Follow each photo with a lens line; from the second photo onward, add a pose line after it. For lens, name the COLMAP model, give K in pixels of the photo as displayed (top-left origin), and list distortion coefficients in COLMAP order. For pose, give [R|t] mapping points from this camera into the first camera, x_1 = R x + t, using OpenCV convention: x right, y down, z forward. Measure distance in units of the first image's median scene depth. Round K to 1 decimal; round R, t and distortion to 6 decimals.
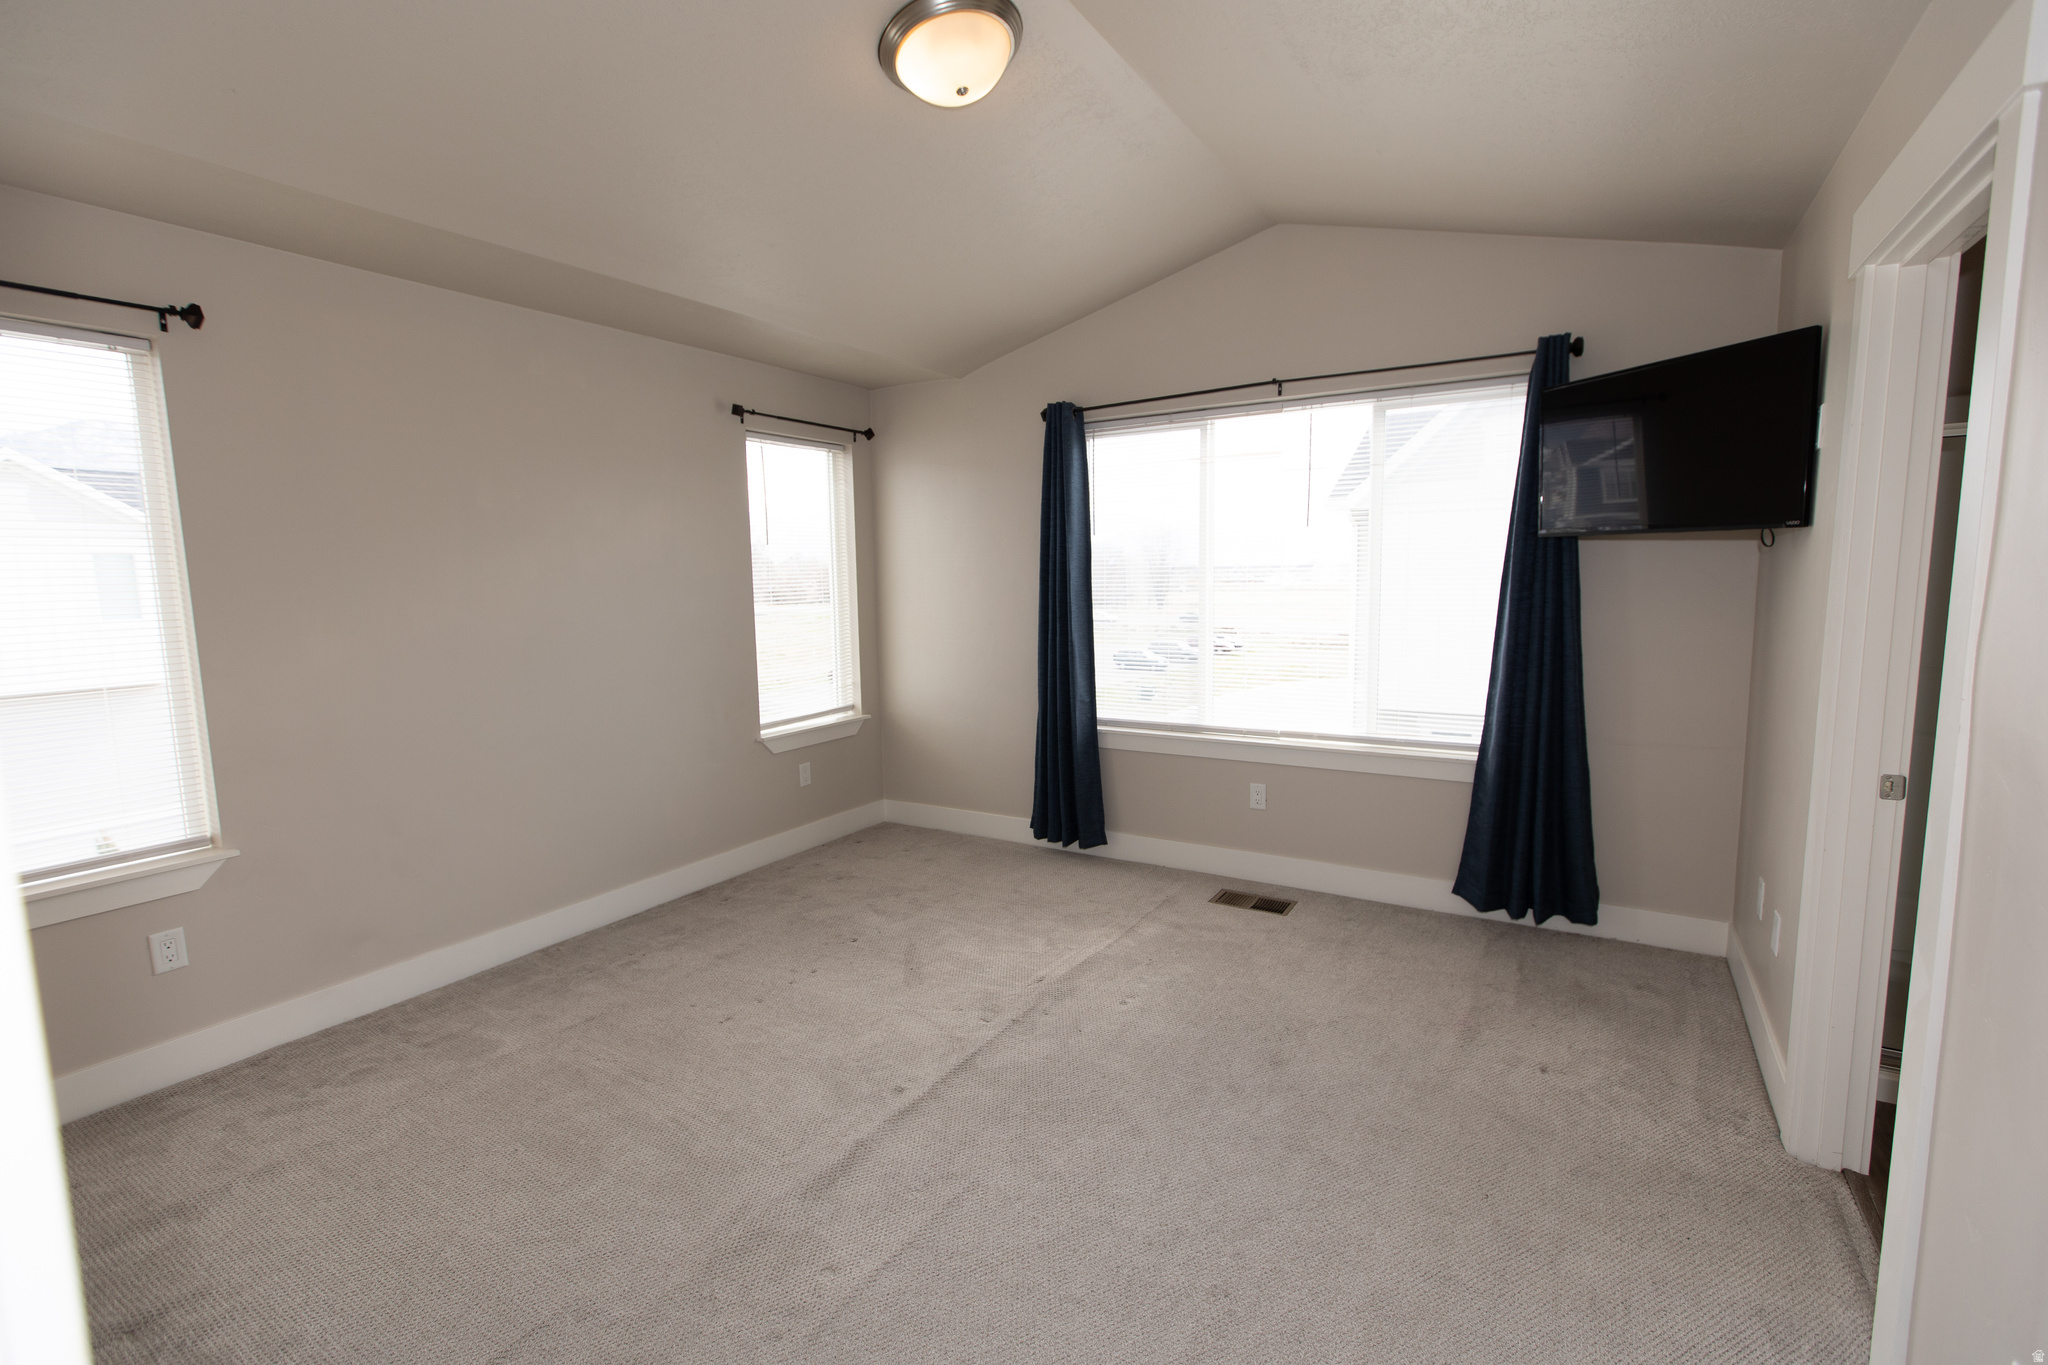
lens RADIAL K [[917.5, 0, 1044.7], [0, 917.5, 681.7], [0, 0, 1]] dist [-0.000576, -0.000210]
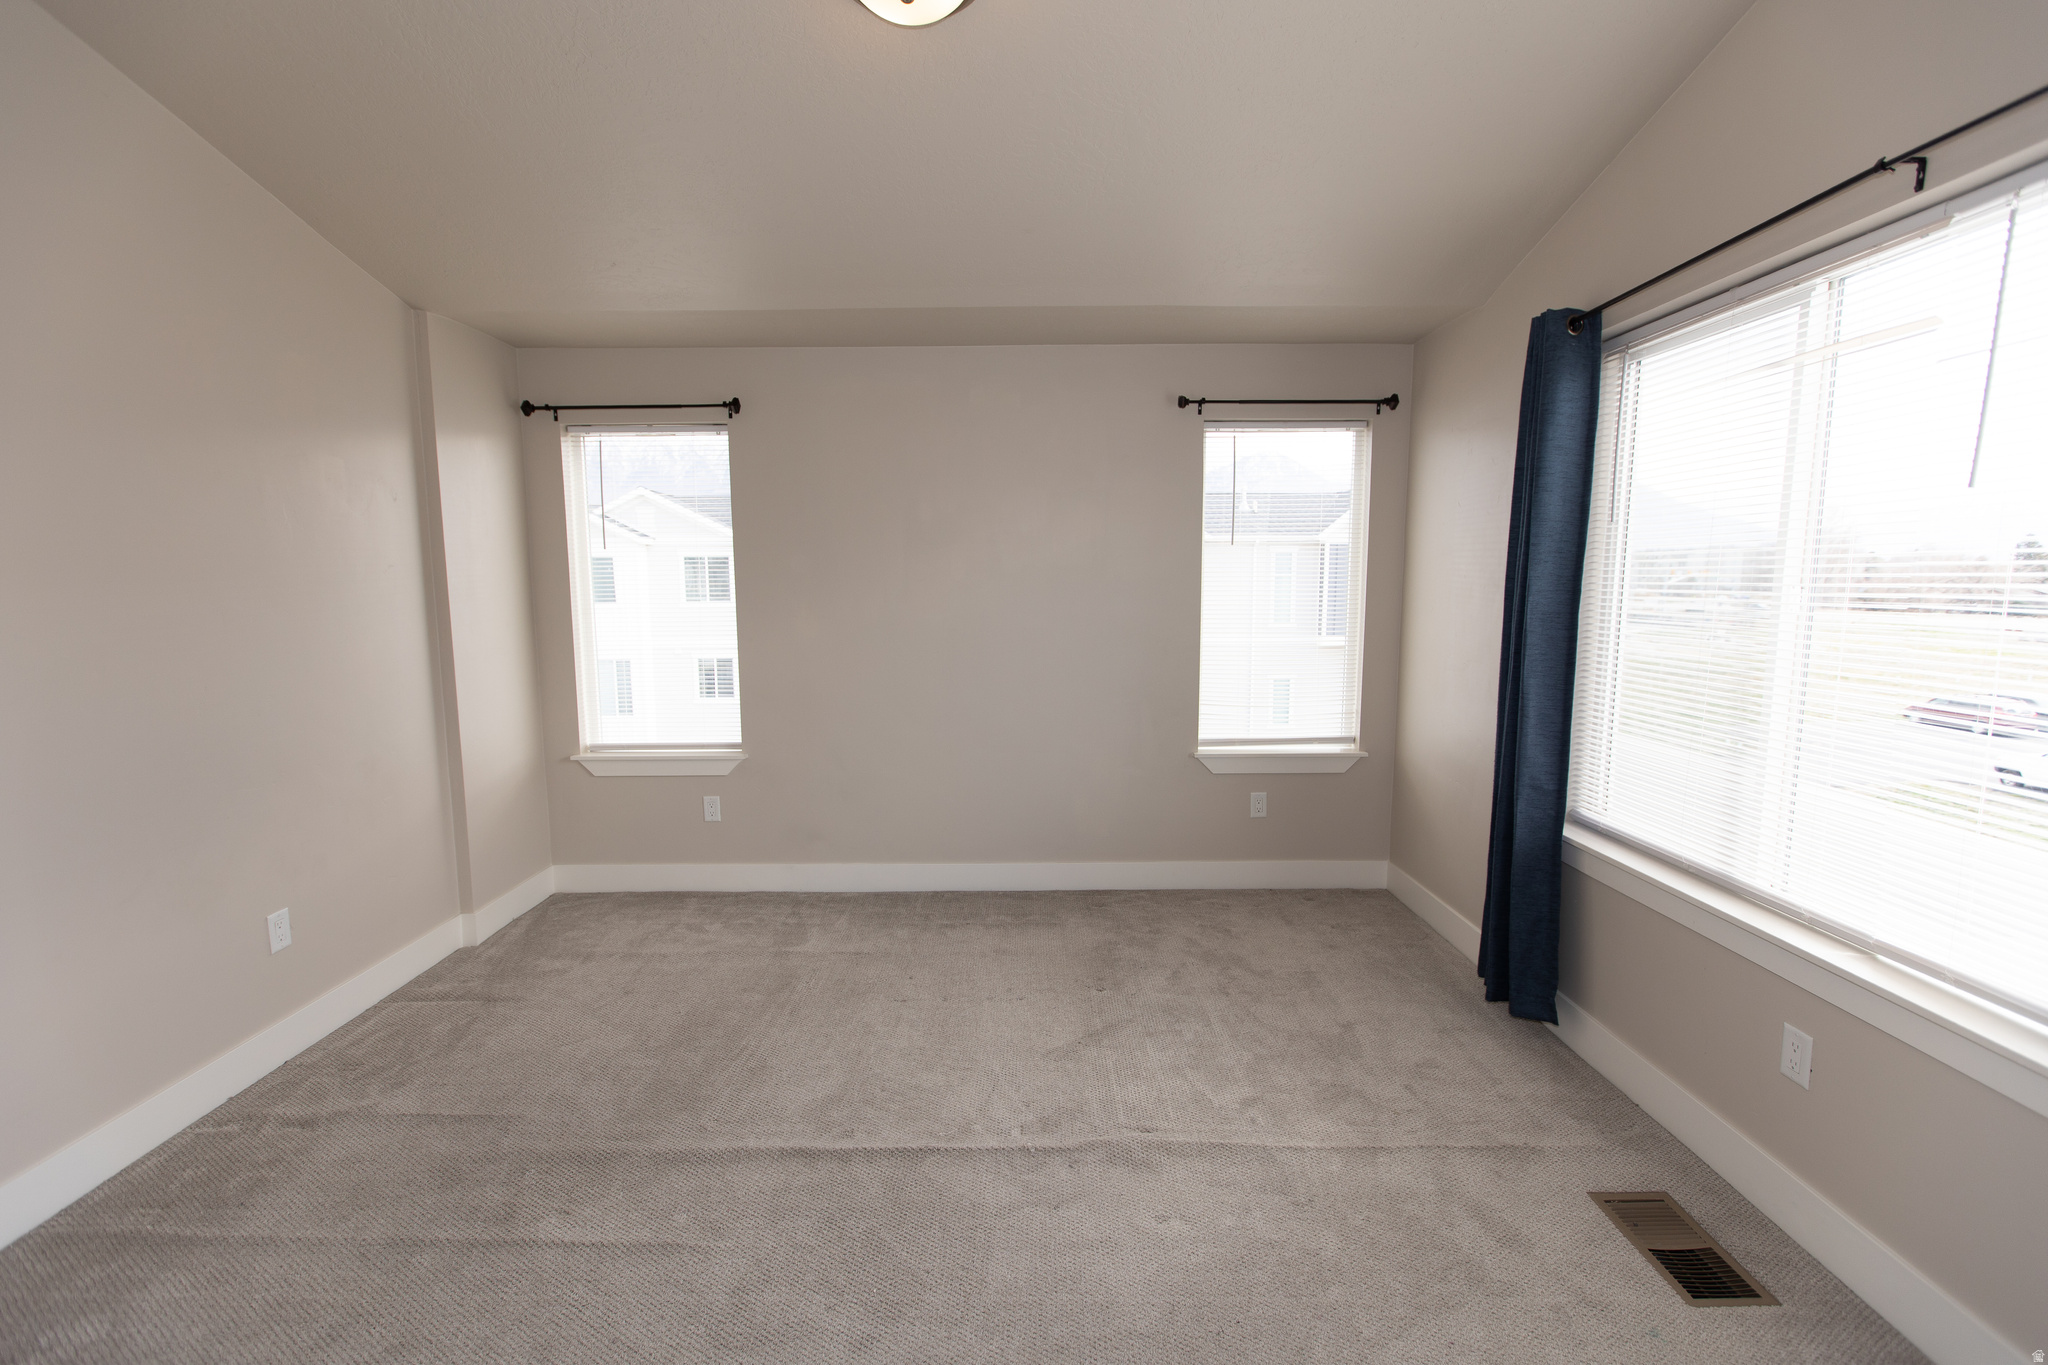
lens RADIAL K [[917.5, 0, 1035.7], [0, 917.5, 689.1], [0, 0, 1]] dist [-0.000576, -0.000210]
pose [[0.510849, 0.118812, -0.851421, 0.458081], [-0.109250, 0.991346, 0.072789, -0.062344], [0.852700, 0.055833, 0.519408, 0.440599]]
